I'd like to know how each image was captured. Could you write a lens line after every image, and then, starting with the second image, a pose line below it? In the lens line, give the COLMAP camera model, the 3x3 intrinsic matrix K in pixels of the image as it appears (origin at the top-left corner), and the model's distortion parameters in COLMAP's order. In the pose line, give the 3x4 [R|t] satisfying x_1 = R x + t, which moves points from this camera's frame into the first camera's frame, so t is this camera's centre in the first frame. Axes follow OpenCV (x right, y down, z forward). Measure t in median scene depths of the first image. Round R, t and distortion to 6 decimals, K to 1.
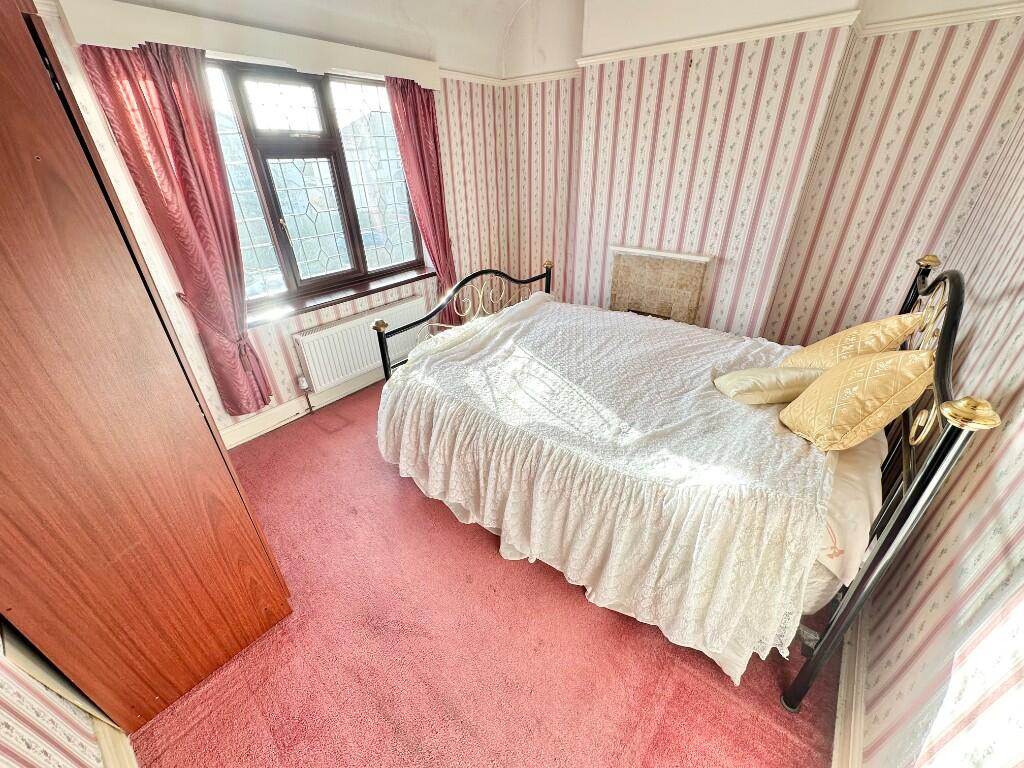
lens RADIAL K [[411.0, 0, 511.5], [0, 411.0, 390.8], [0, 0, 1]] dist [-0.002094, -0.000127]
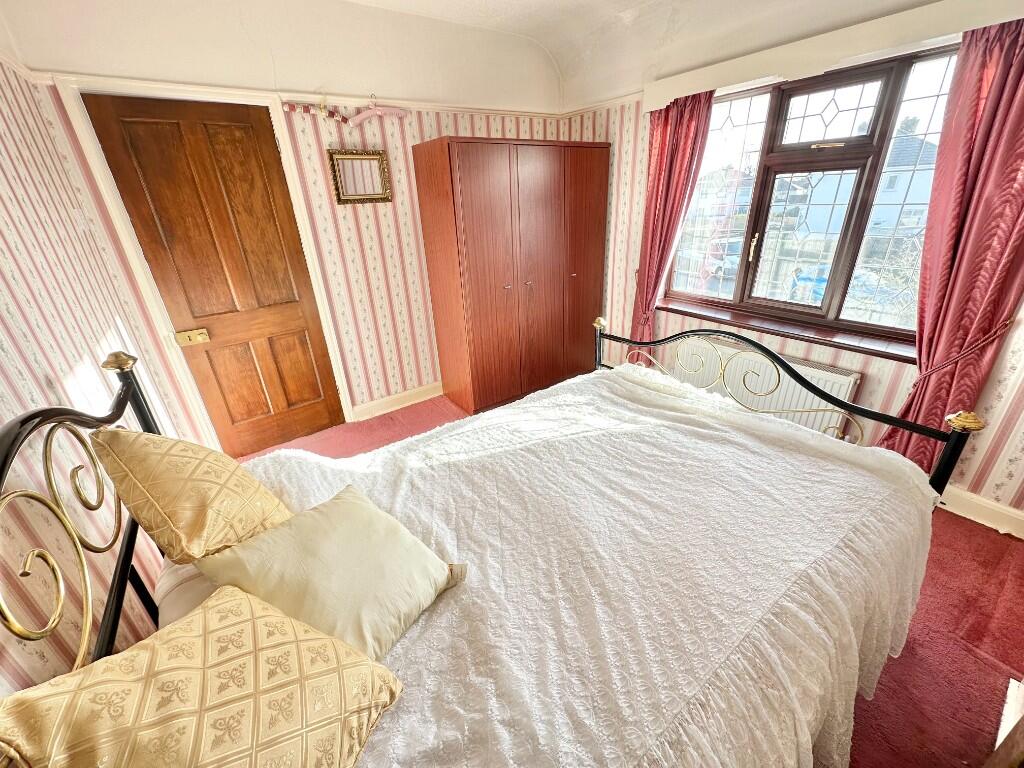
lens RADIAL K [[411.0, 0, 508.9], [0, 411.0, 387.2], [0, 0, 1]] dist [-0.002094, -0.000127]
pose [[-0.293206, 0.426675, -0.855558, 0.674636], [-0.432633, 0.738805, 0.516716, -0.426055], [0.852560, 0.521647, -0.032029, 0.766344]]
